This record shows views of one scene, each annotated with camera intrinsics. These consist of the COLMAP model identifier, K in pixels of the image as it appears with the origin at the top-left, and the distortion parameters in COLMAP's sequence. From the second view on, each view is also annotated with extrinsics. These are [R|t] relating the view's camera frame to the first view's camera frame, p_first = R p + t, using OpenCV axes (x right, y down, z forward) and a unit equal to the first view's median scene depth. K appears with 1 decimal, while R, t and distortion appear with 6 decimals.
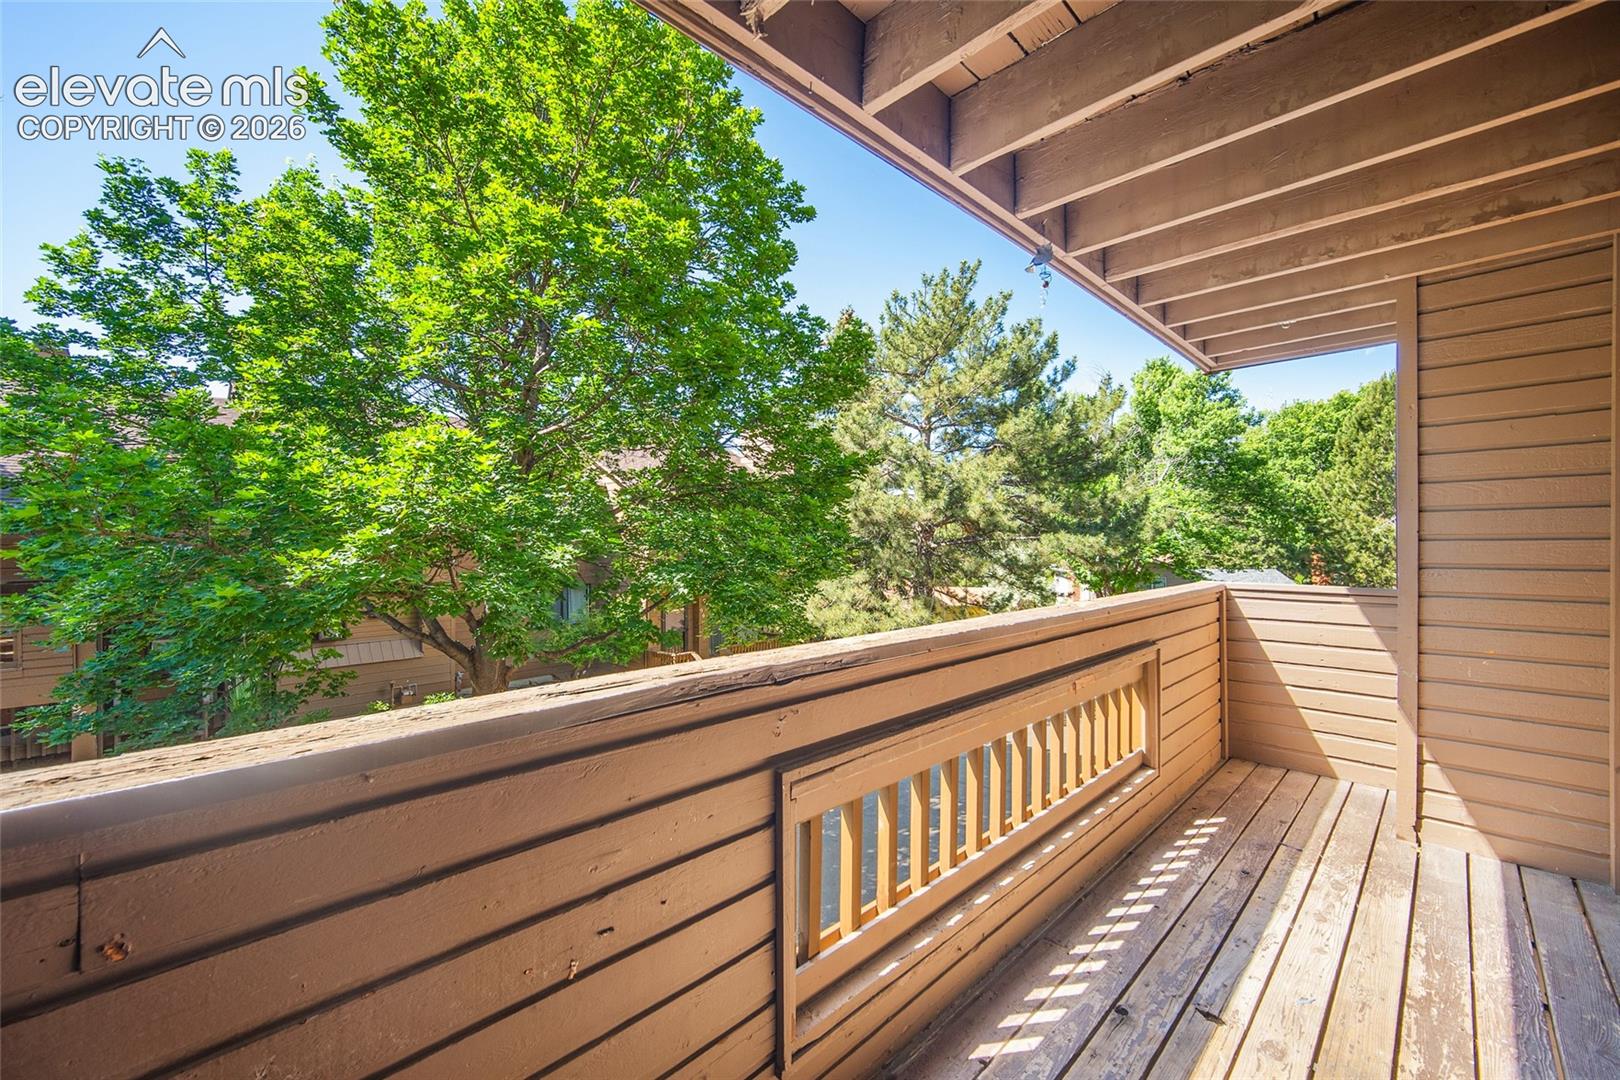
lens RADIAL K [[651.3, 0, 808.7], [0, 651.3, 539.5], [0, 0, 1]] dist [-0.001663, -0.000131]
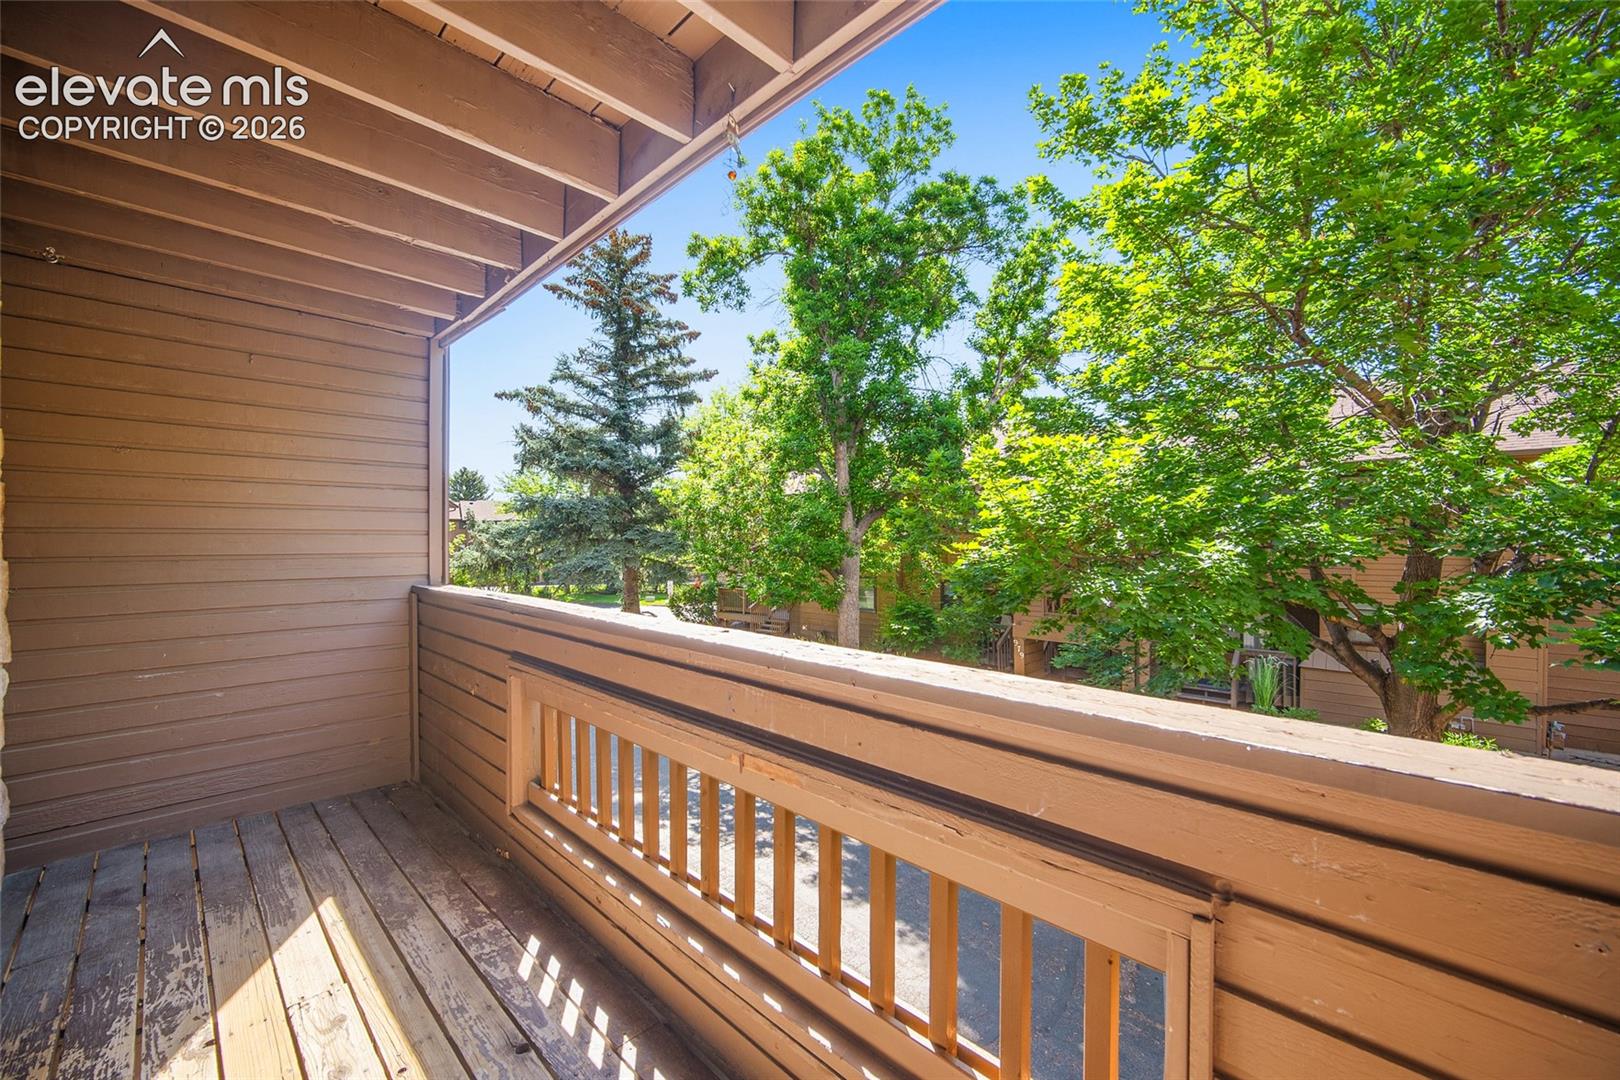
lens RADIAL K [[651.3, 0, 808.7], [0, 651.3, 541.3], [0, 0, 1]] dist [-0.001663, -0.000131]
pose [[-0.000722, 0.005383, -0.999985, 1.398322], [0.001739, 0.999984, 0.005382, -0.001397], [0.999998, -0.001735, -0.000731, 1.405741]]
